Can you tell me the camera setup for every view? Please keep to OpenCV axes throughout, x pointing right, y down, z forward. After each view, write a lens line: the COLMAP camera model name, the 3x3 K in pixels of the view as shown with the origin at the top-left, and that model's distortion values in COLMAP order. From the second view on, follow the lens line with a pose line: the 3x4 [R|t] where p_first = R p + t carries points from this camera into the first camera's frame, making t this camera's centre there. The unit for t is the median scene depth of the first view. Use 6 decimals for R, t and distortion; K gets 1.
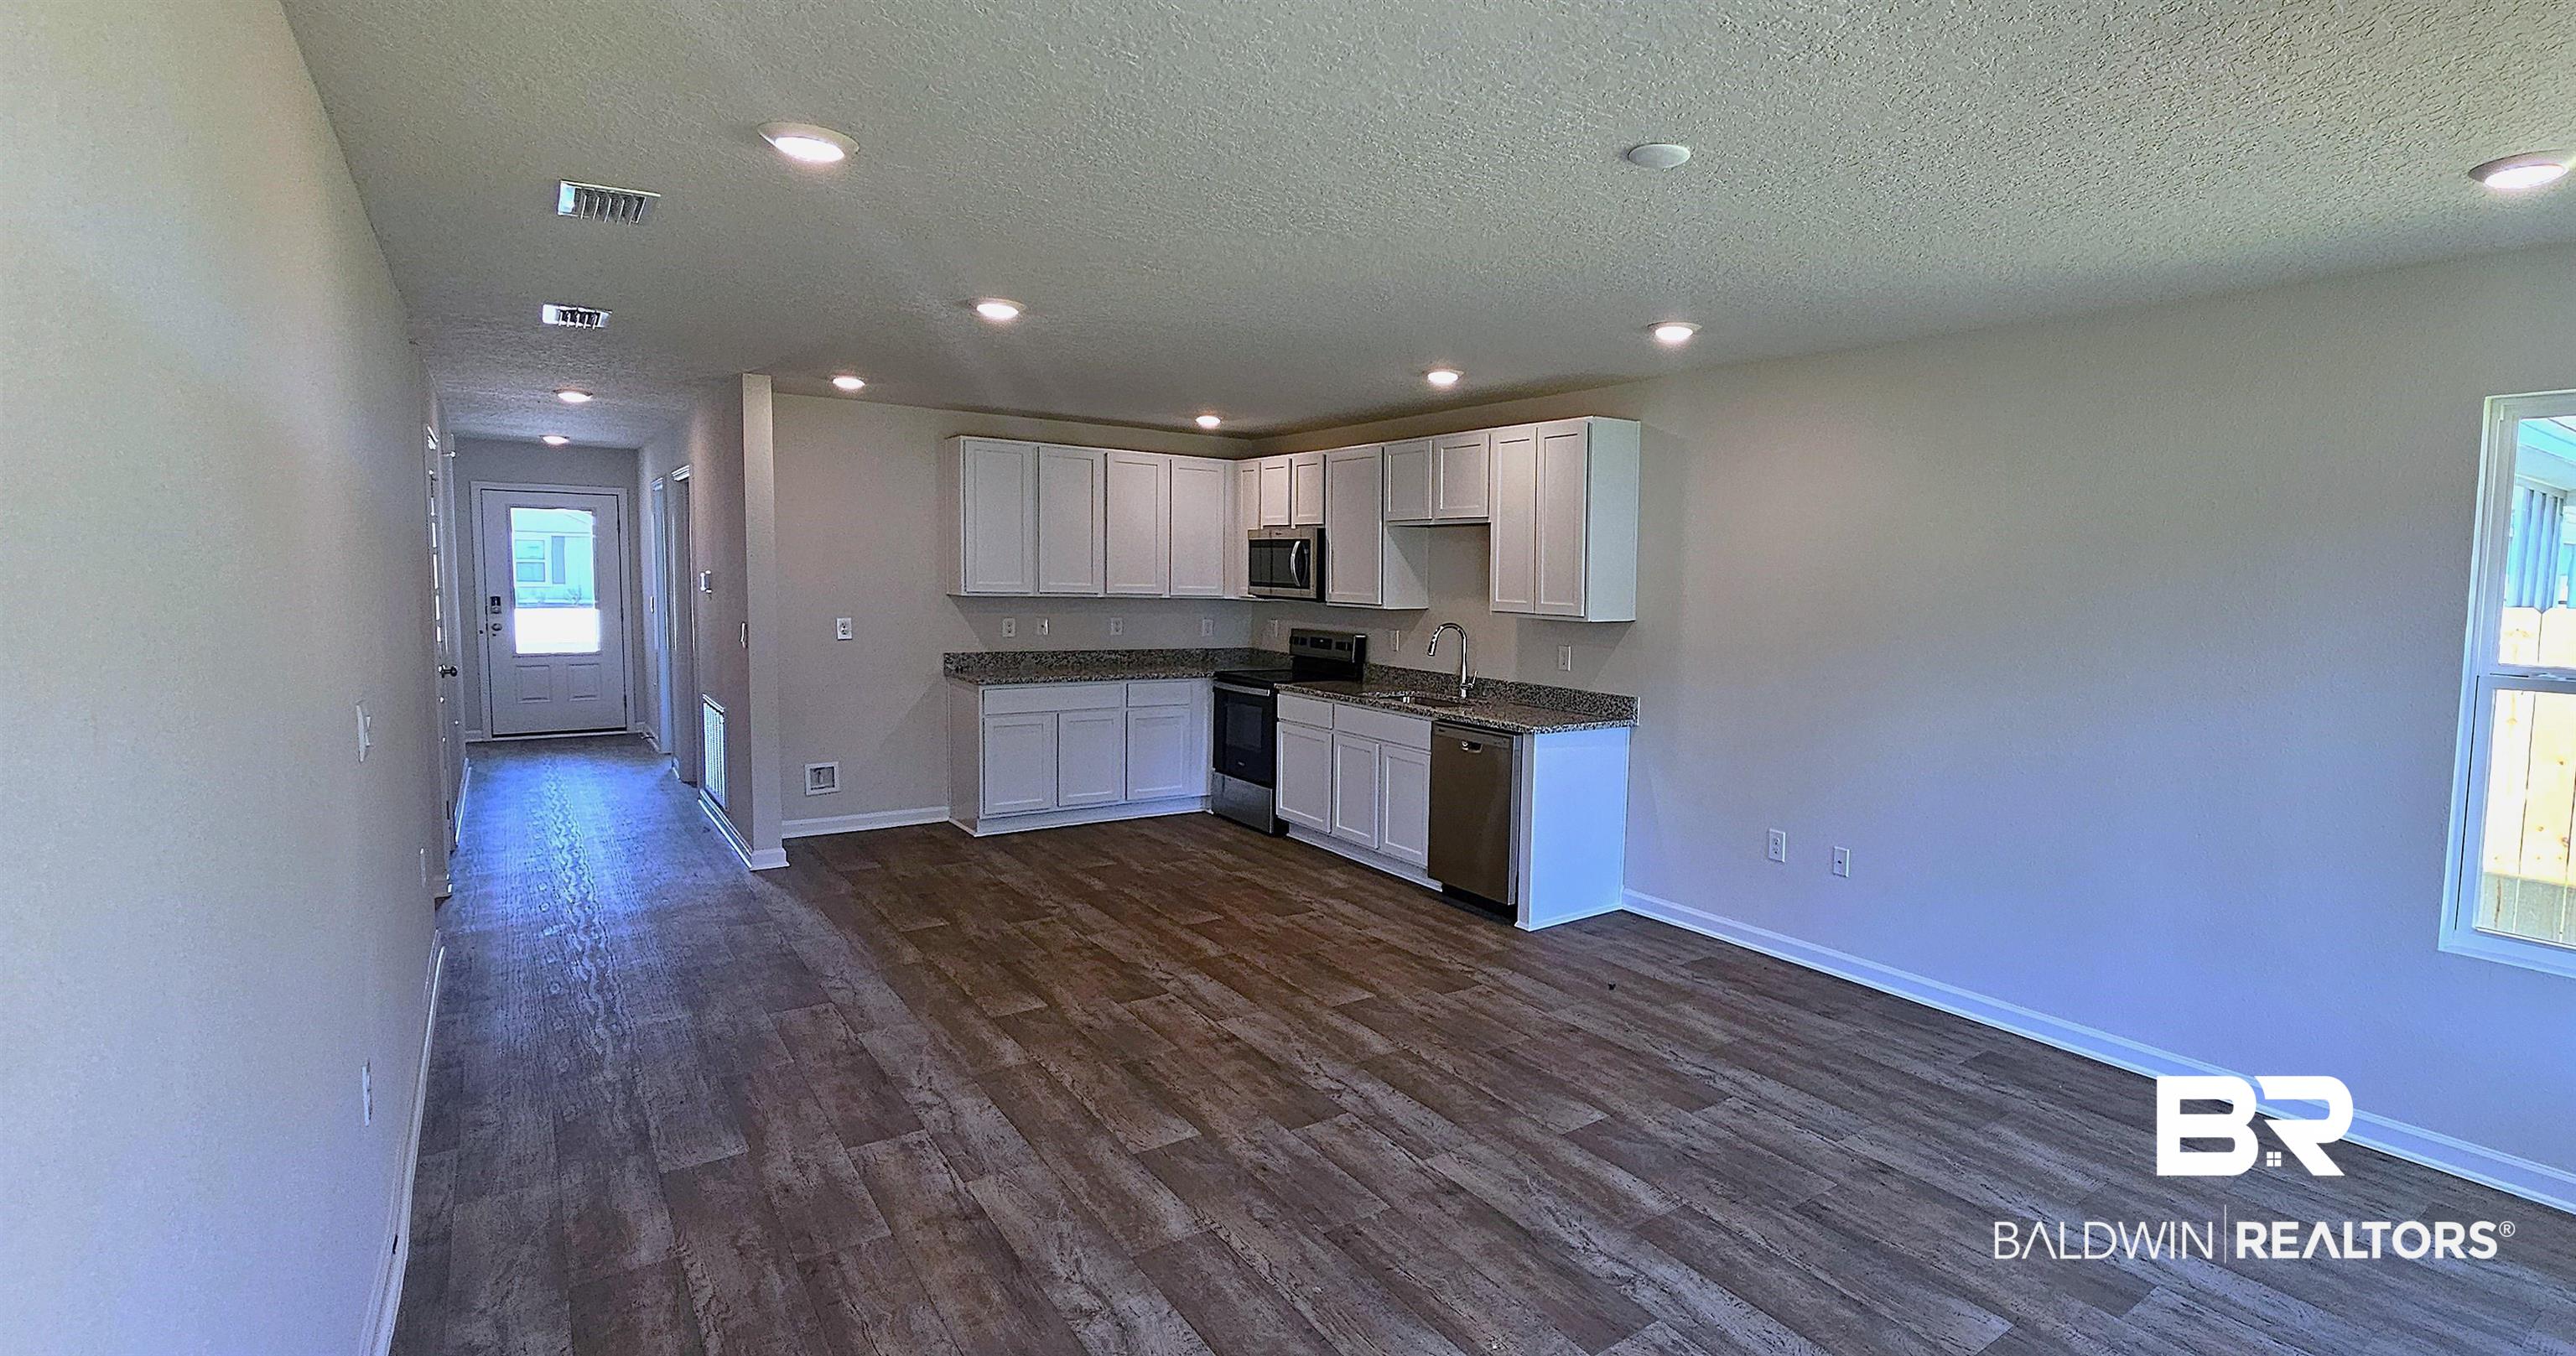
lens RADIAL K [[1176.6, 0, 1485.2], [0, 1176.6, 668.7], [0, 0, 1]] dist [-0.001558, 0.000202]
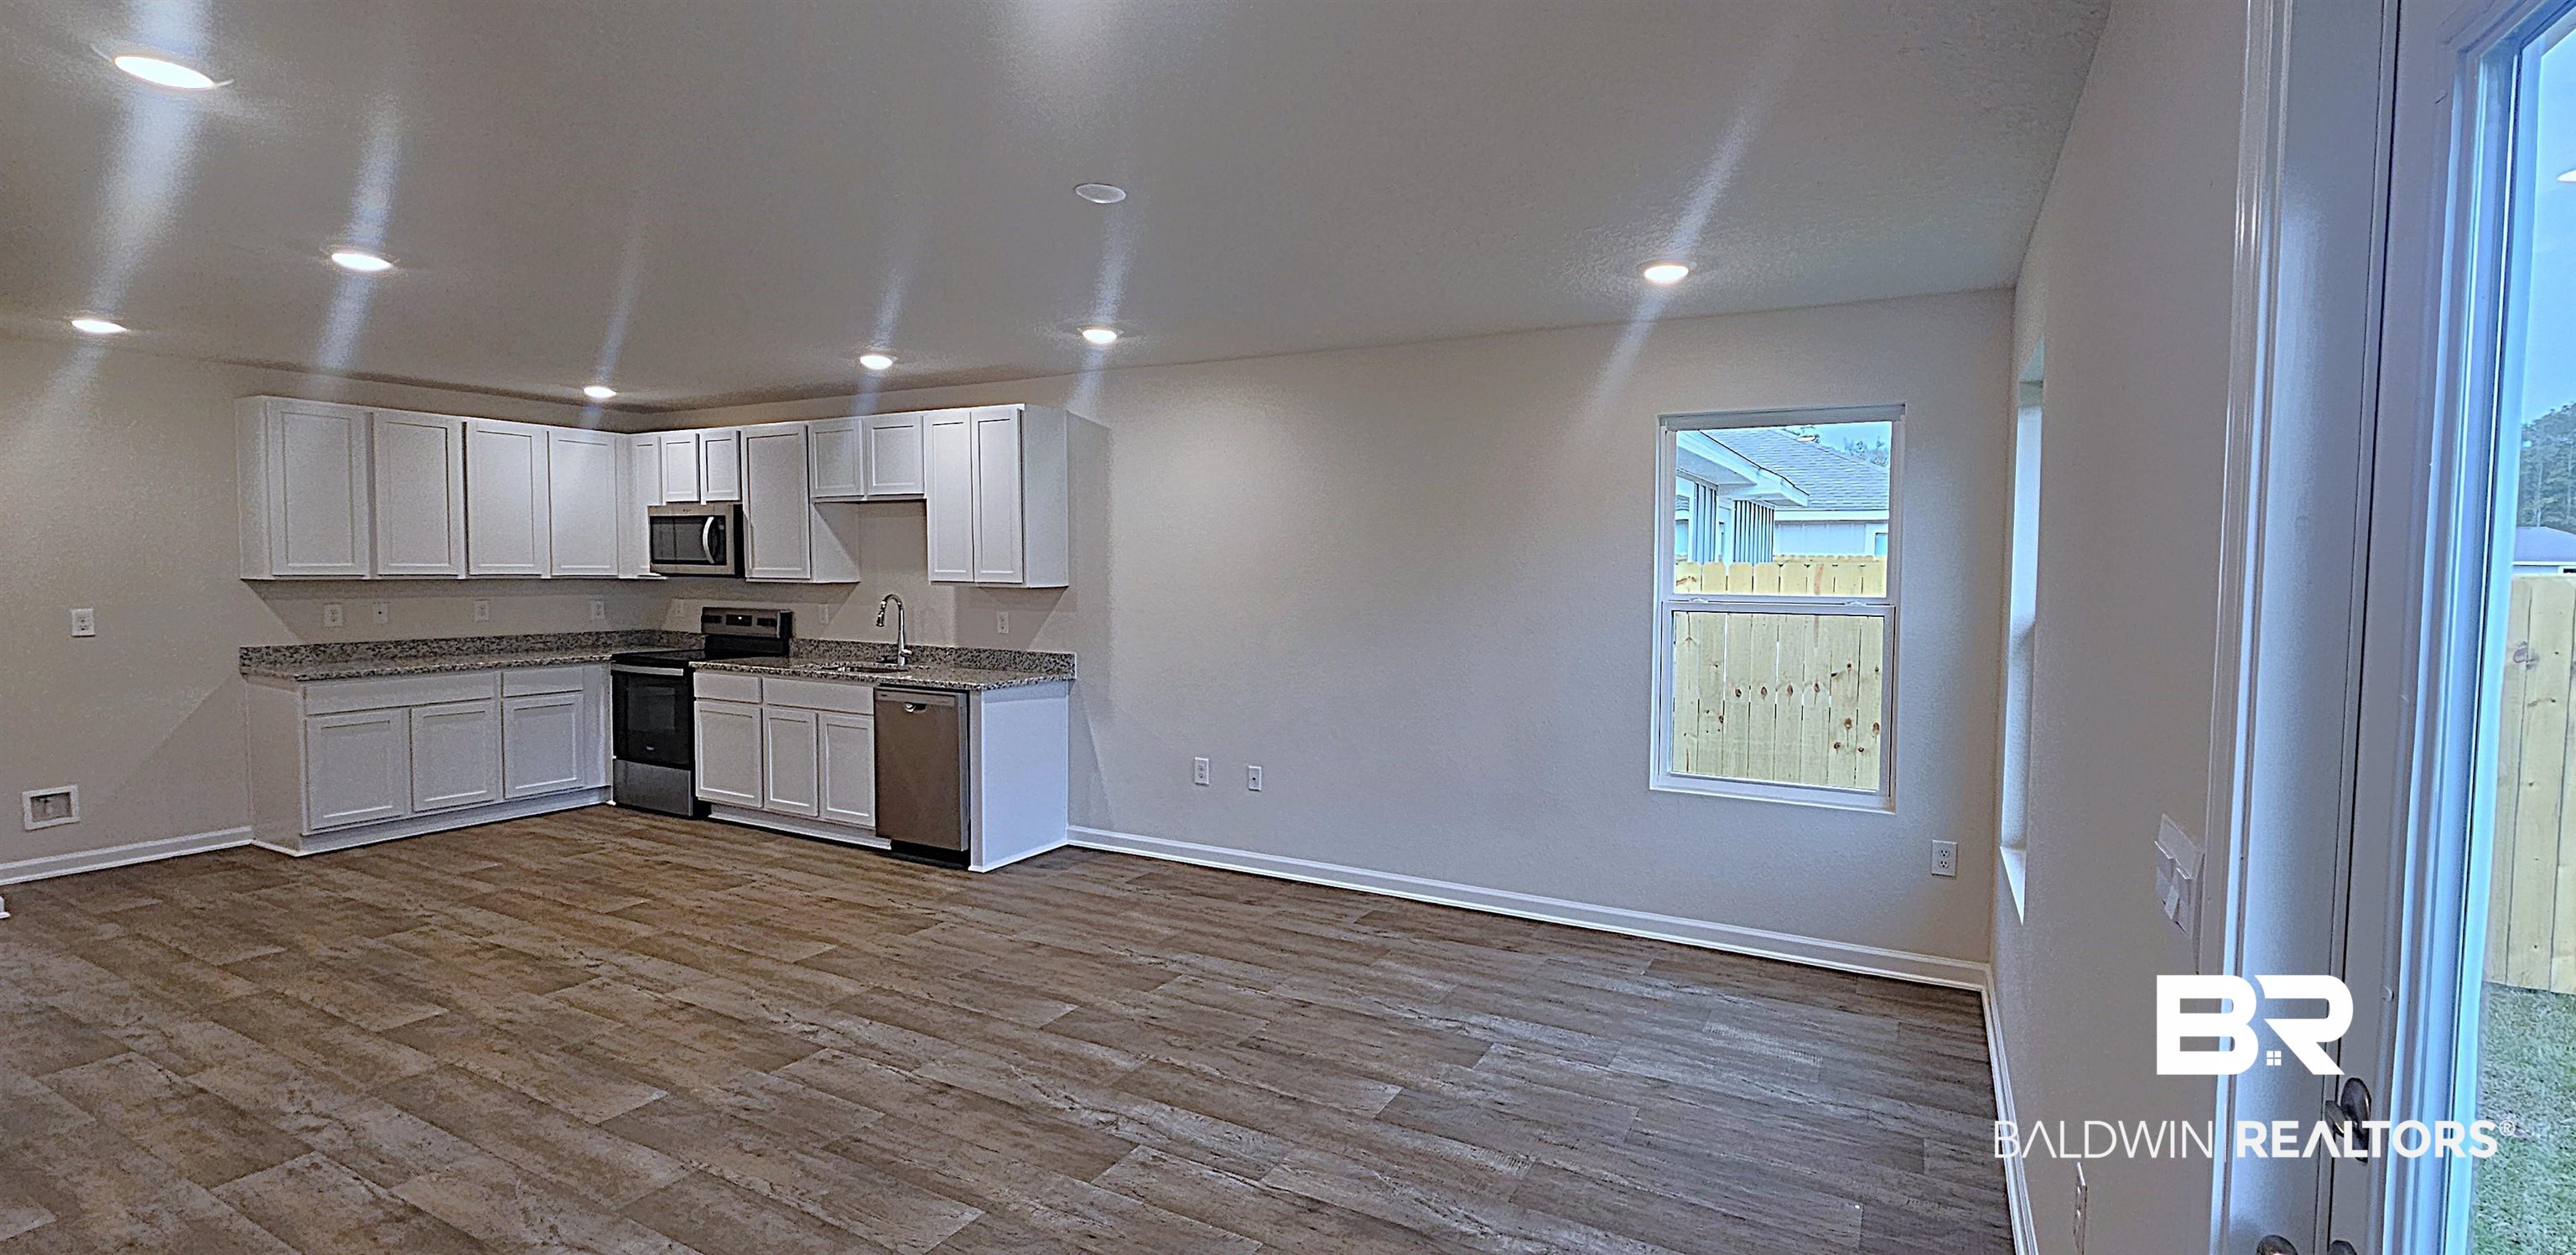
lens RADIAL K [[1079.0, 0, 1363.3], [0, 1079.0, 618.1], [0, 0, 1]] dist [-0.004133, 0.000385]
pose [[0.915085, -0.036452, 0.401610, -0.029435], [0.044878, 0.998925, -0.011591, 0.013649], [-0.400756, 0.028631, 0.915737, -0.055390]]
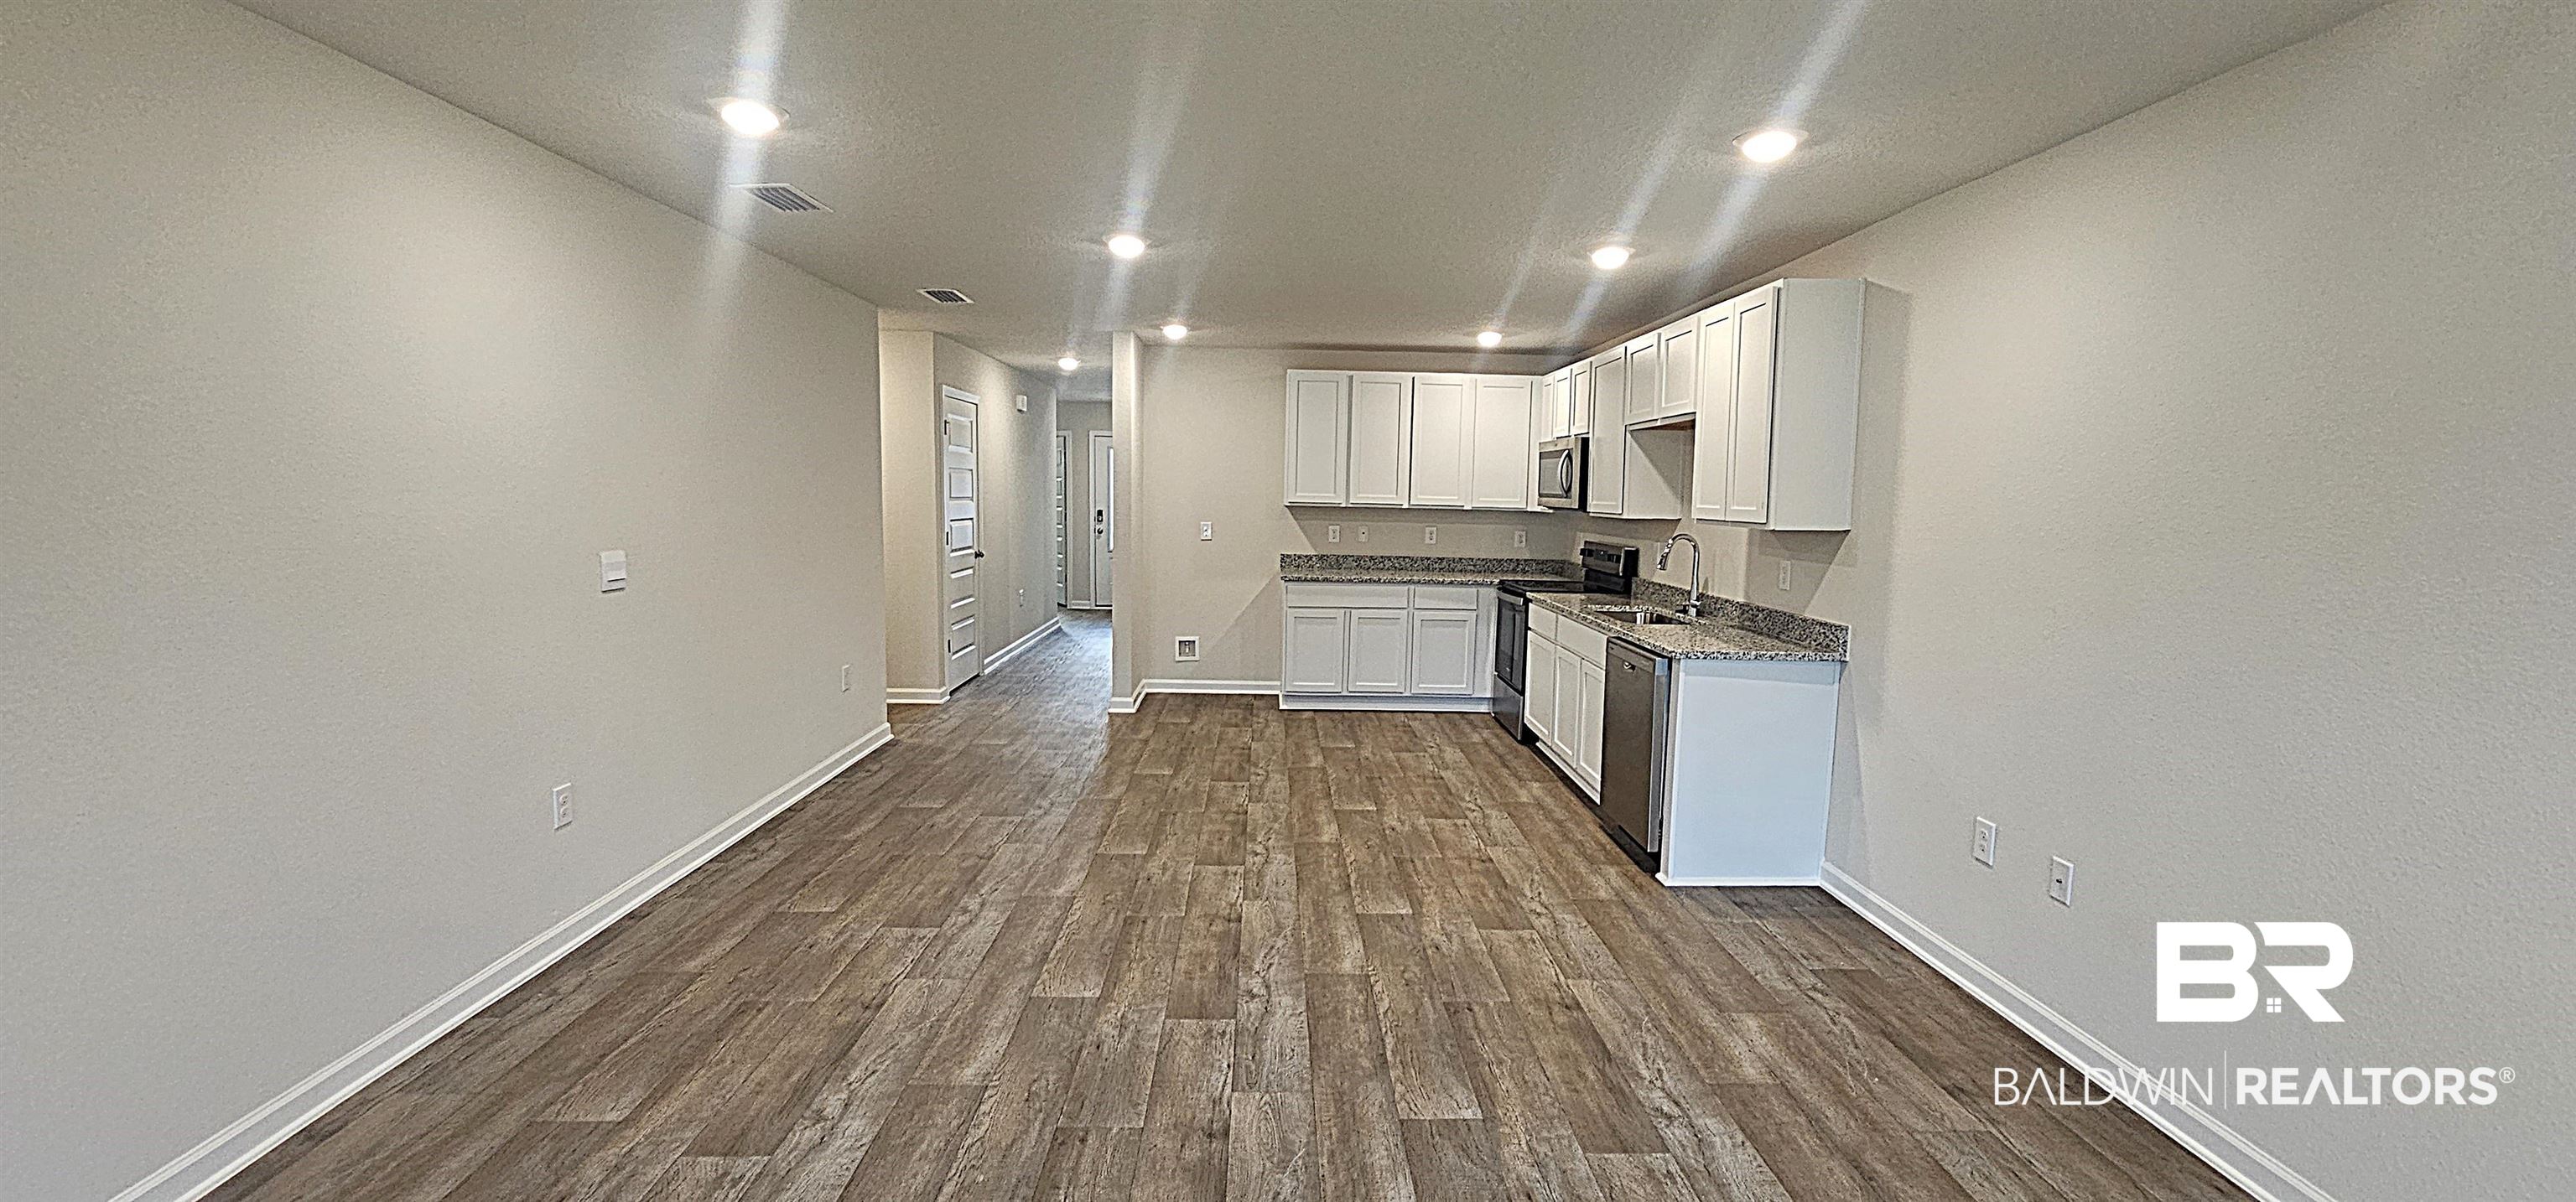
lens RADIAL K [[1057.9, 0, 1320.8], [0, 1057.9, 568.3], [0, 0, 1]] dist [0.009244, -0.001266]
pose [[0.801750, 0.037217, -0.596499, 0.258406], [-0.050478, 0.998710, -0.005536, 0.007007], [0.595524, 0.034549, 0.802595, 0.197668]]
